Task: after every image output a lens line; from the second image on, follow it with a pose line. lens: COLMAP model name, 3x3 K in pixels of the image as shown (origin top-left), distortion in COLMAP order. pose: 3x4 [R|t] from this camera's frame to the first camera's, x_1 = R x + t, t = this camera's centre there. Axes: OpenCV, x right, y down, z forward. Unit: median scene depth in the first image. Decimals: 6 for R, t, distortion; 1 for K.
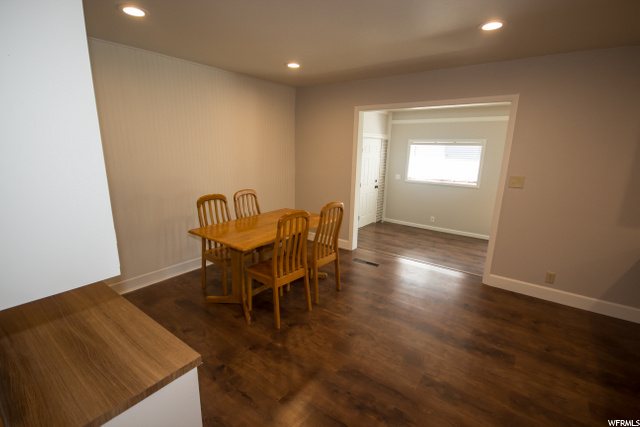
lens RADIAL K [[293.9, 0, 319.4], [0, 293.9, 213.7], [0, 0, 1]] dist [0.001031, -0.002139]
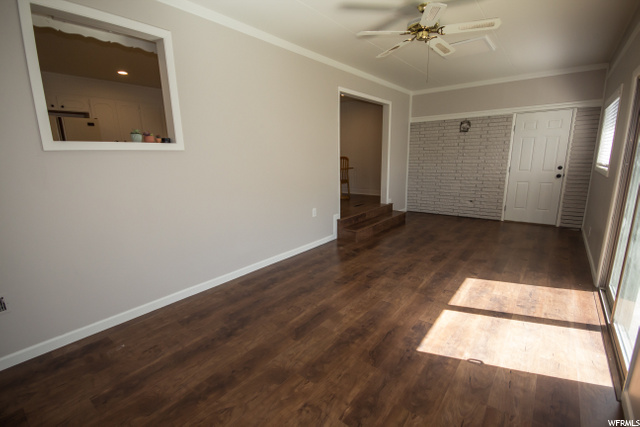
lens RADIAL K [[293.9, 0, 317.8], [0, 293.9, 217.0], [0, 0, 1]] dist [0.001031, -0.002139]
pose [[-0.033848, 0.178584, -0.983342, 0.993142], [-0.200141, 0.962765, 0.181736, -0.007024], [0.979182, 0.202959, 0.003154, 0.447610]]
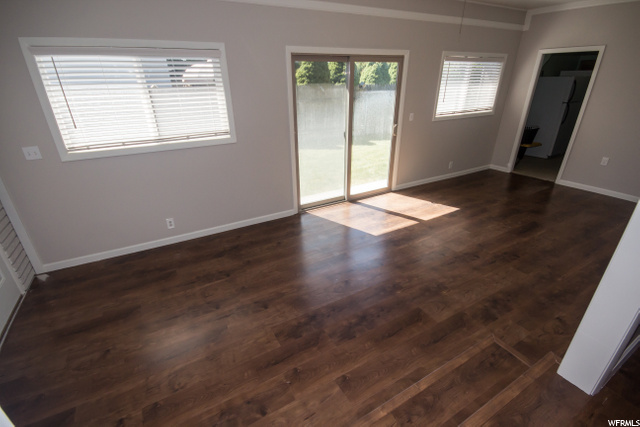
lens RADIAL K [[293.9, 0, 320.3], [0, 293.9, 212.0], [0, 0, 1]] dist [0.001031, -0.002139]
pose [[0.406906, -0.400422, 0.821030, 0.091016], [0.222955, 0.915155, 0.335830, -0.106260], [-0.885844, 0.046401, 0.461658, 0.553065]]
